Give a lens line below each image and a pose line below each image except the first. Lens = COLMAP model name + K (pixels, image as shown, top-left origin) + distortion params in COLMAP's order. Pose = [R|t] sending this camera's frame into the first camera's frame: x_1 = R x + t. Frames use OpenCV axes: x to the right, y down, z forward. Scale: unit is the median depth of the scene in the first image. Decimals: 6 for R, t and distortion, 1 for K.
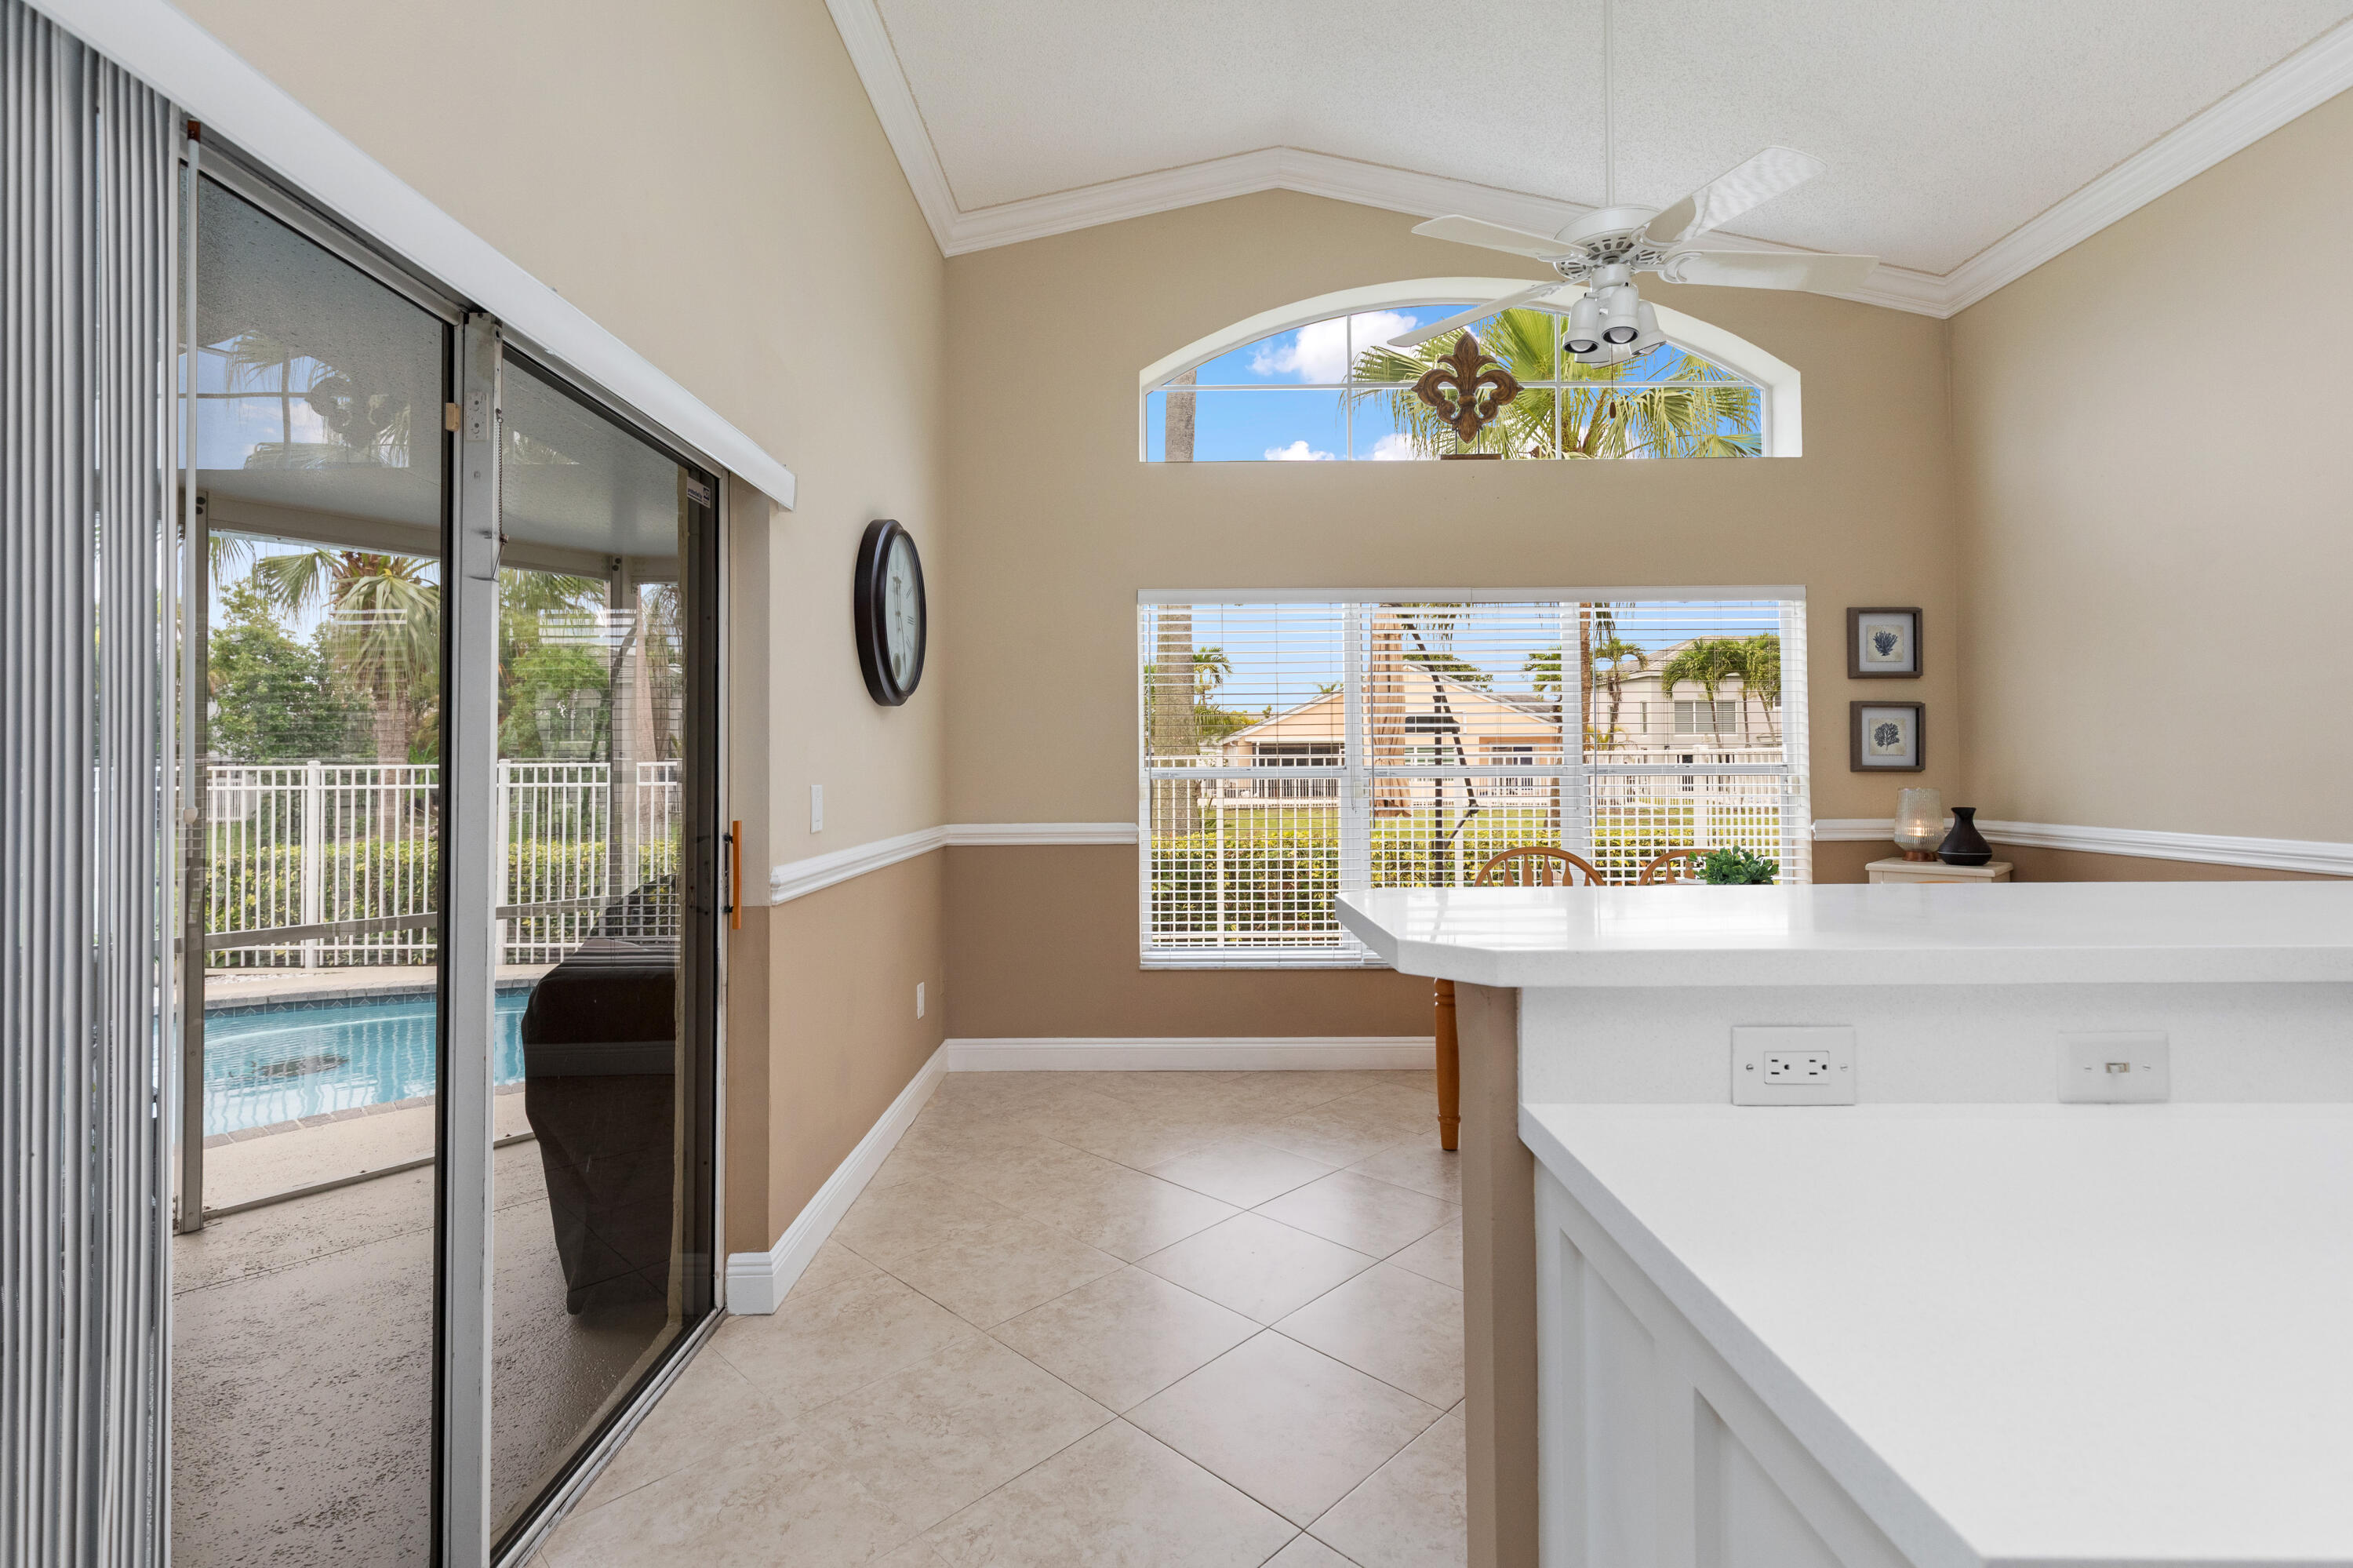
lens RADIAL K [[1100.6, 0, 1159.5], [0, 1100.6, 738.2], [0, 0, 1]] dist [0.010429, -0.000637]
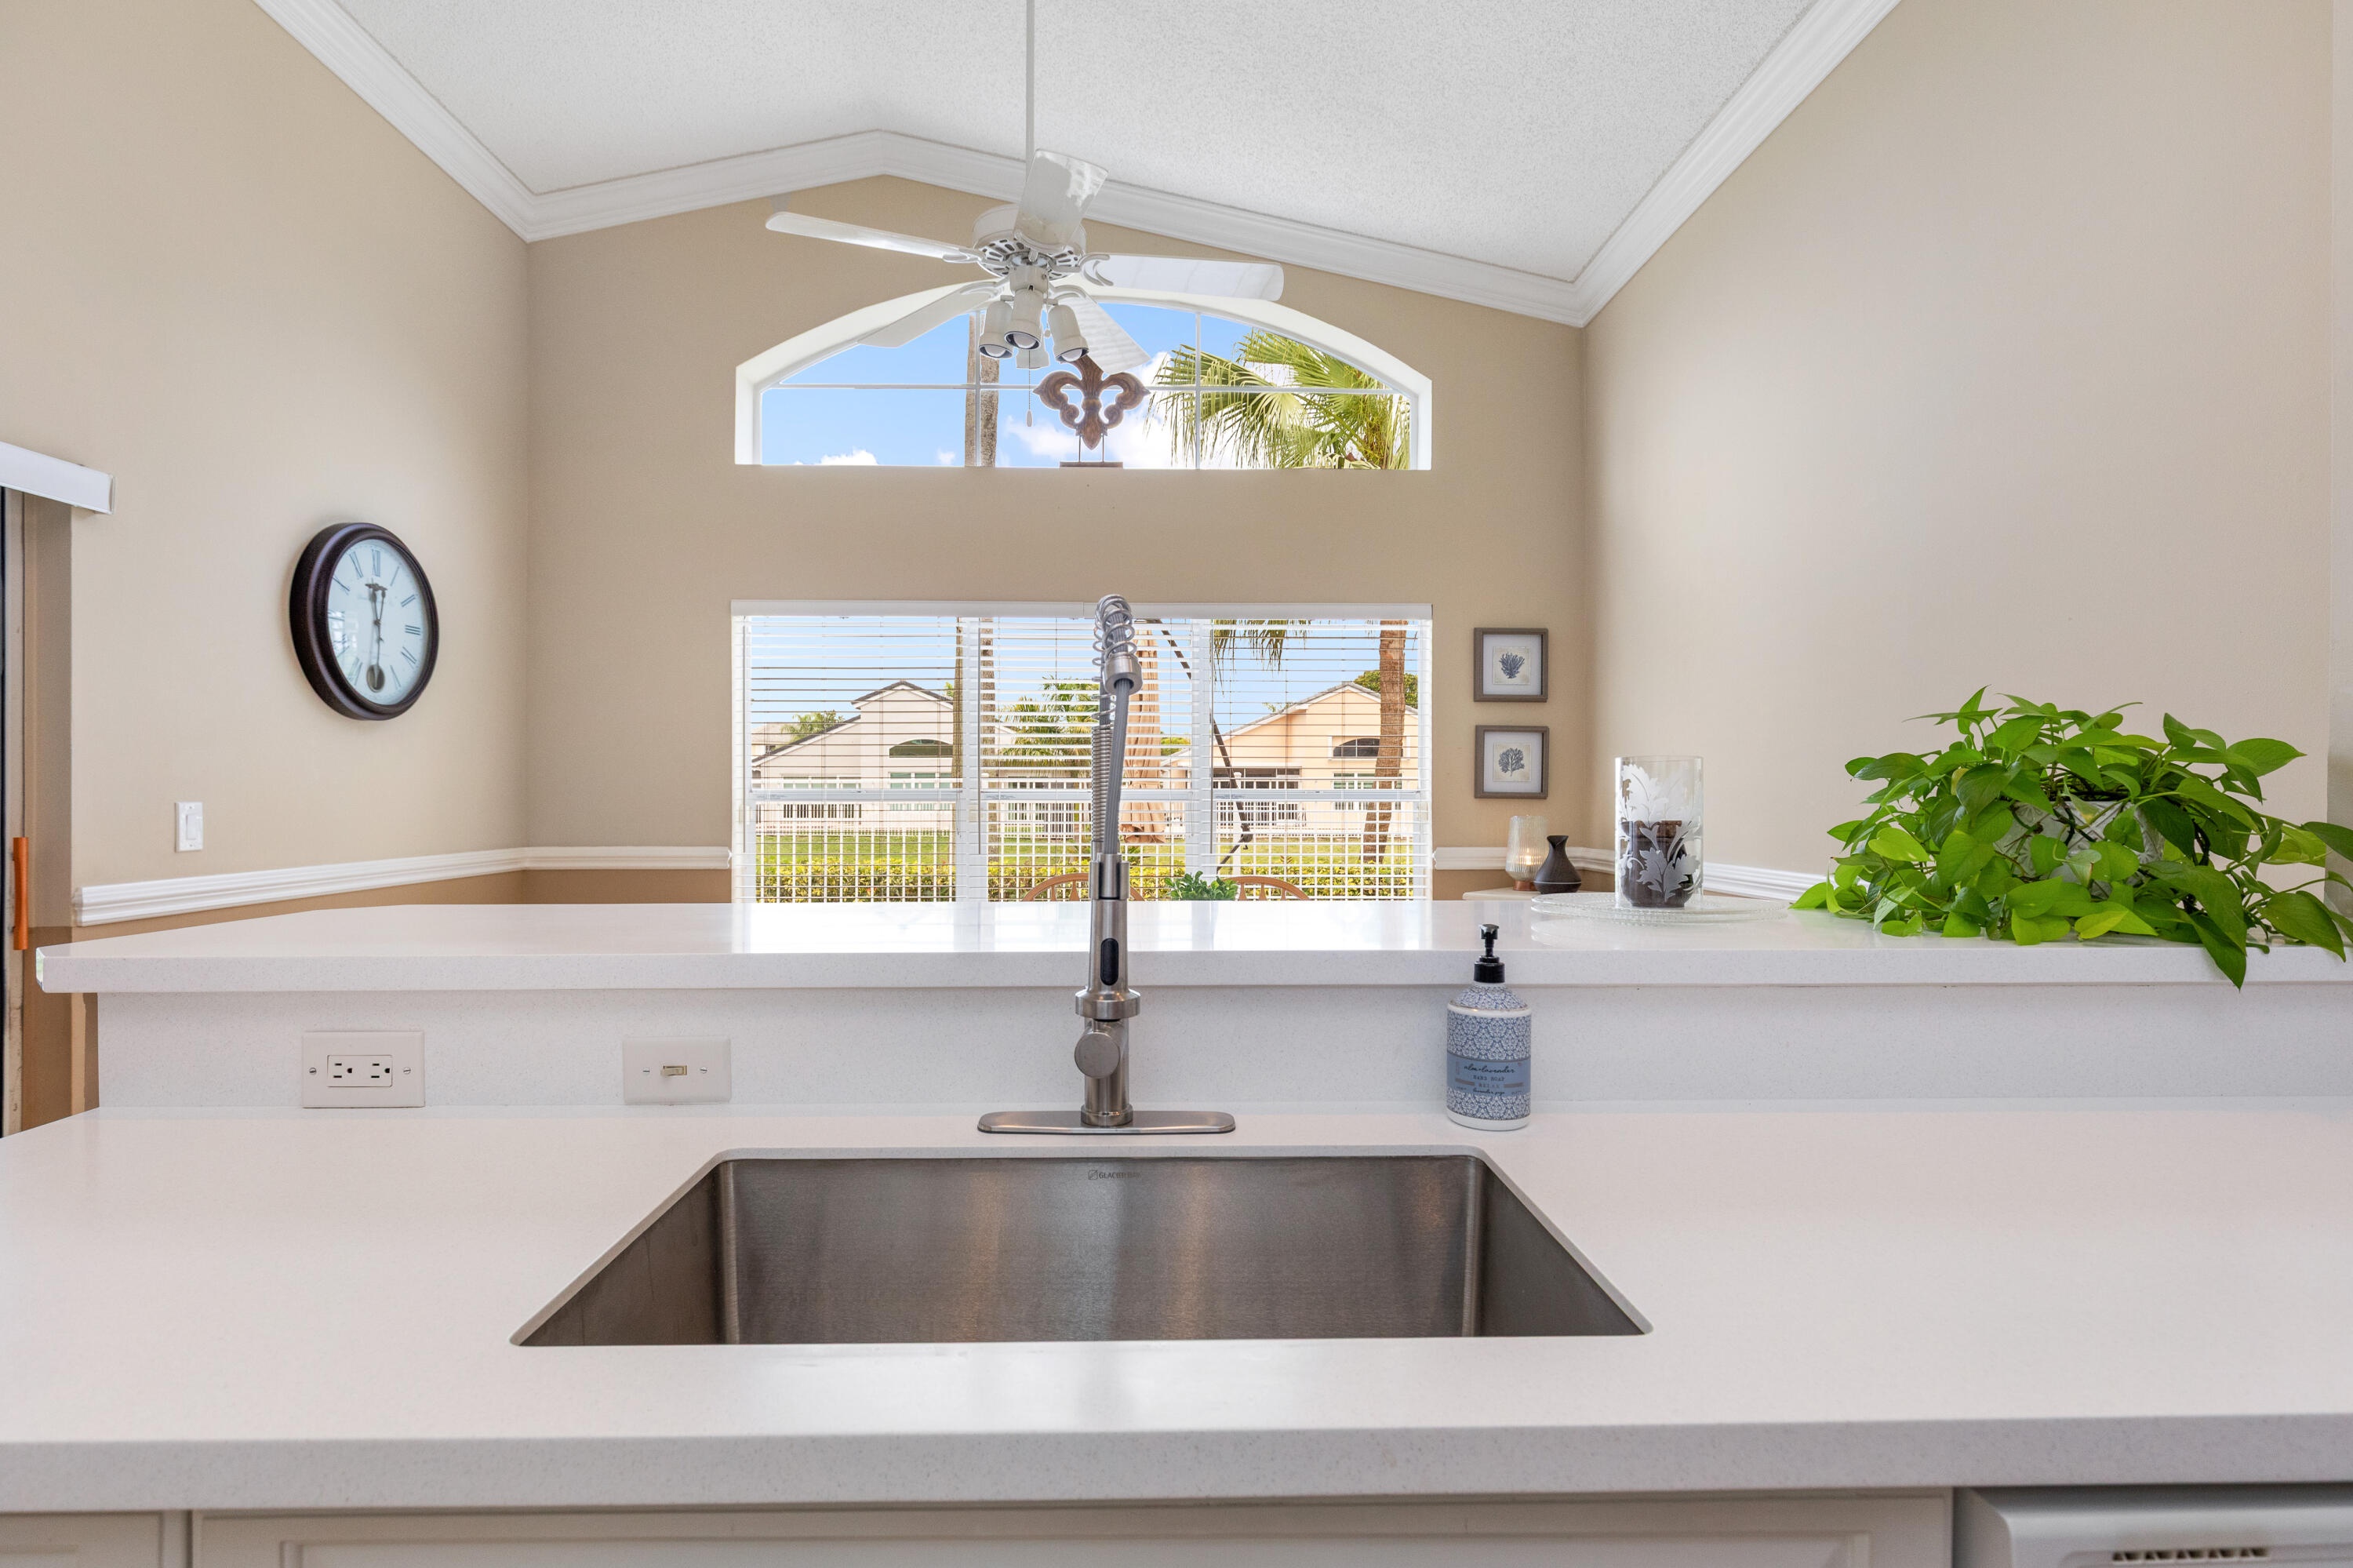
lens RADIAL K [[1187.9, 0, 1150.3], [0, 1187.9, 781.7], [0, 0, 1]] dist [0.003150, -0.000377]
pose [[0.999697, 0.007613, 0.023419, 0.318917], [-0.007986, 0.999843, 0.015844, 0.001663], [-0.023294, -0.016026, 0.999600, -0.028564]]
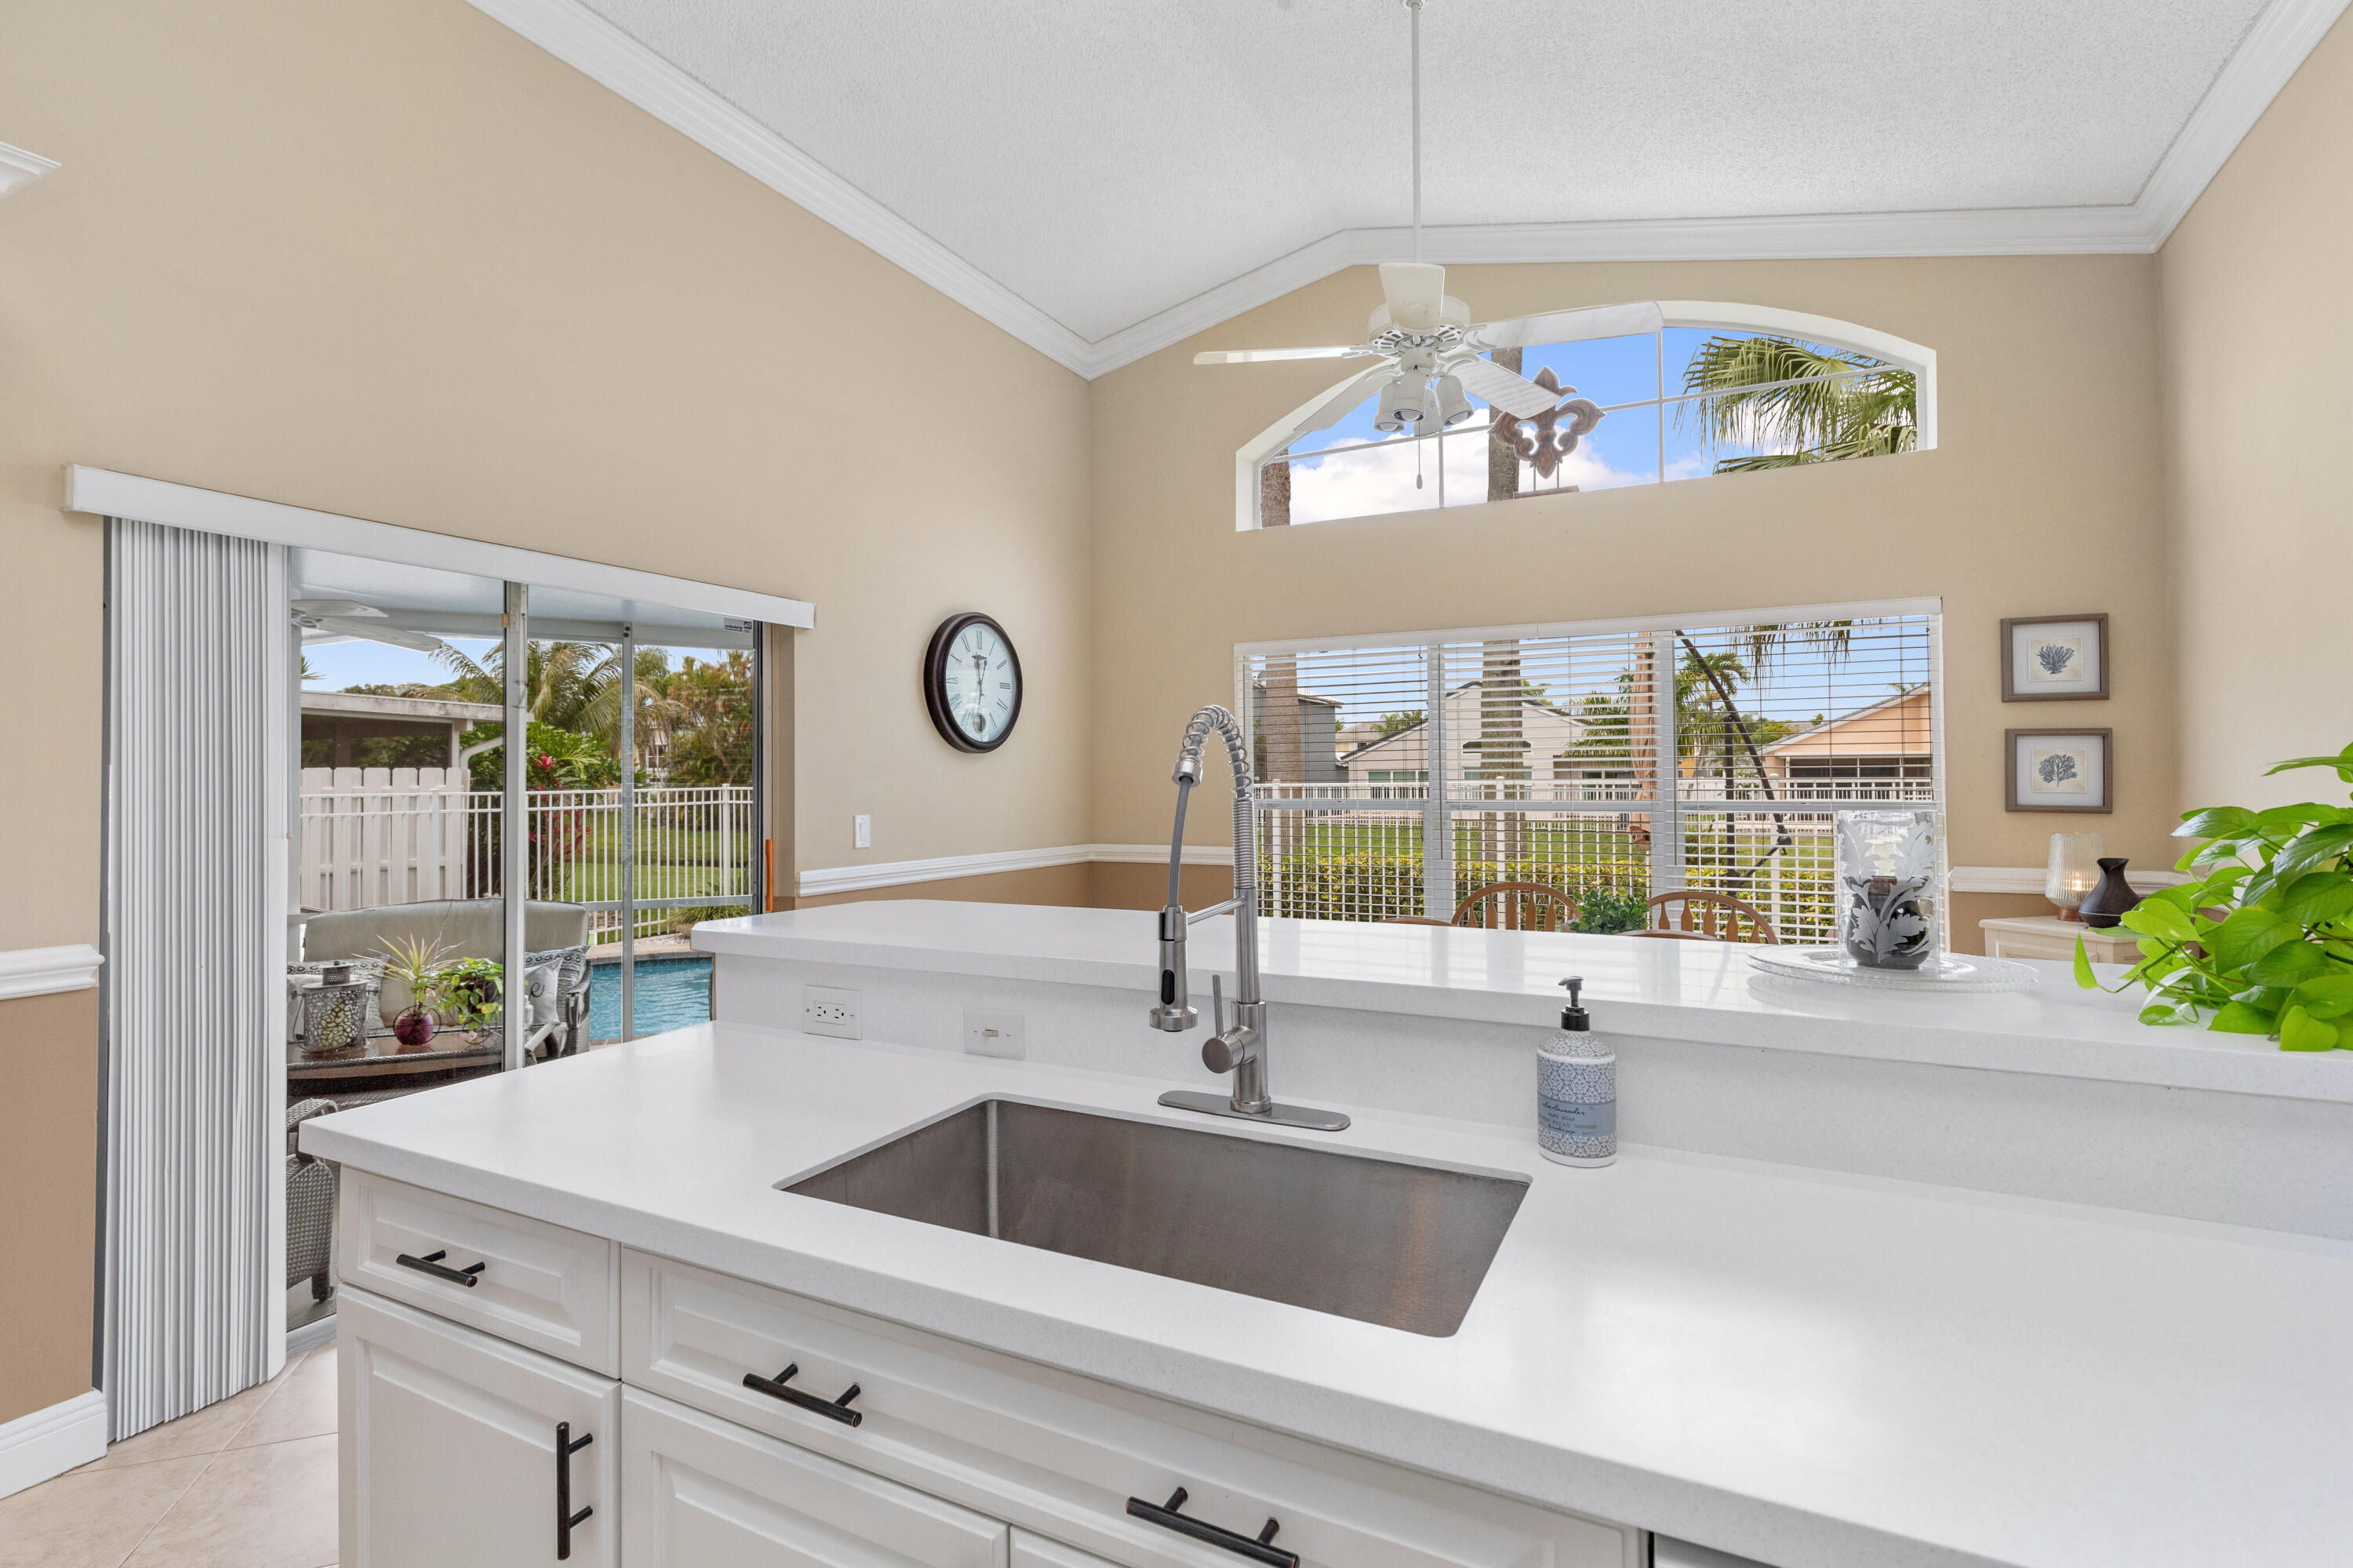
lens RADIAL K [[1098.3, 0, 1159.9], [0, 1098.3, 758.8], [0, 0, 1]] dist [0.012218, 0.000148]
pose [[0.890796, -0.007405, -0.454343, 0.433799], [0.009344, 0.999954, 0.002022, -0.018302], [0.454307, -0.006047, 0.890824, -0.053457]]
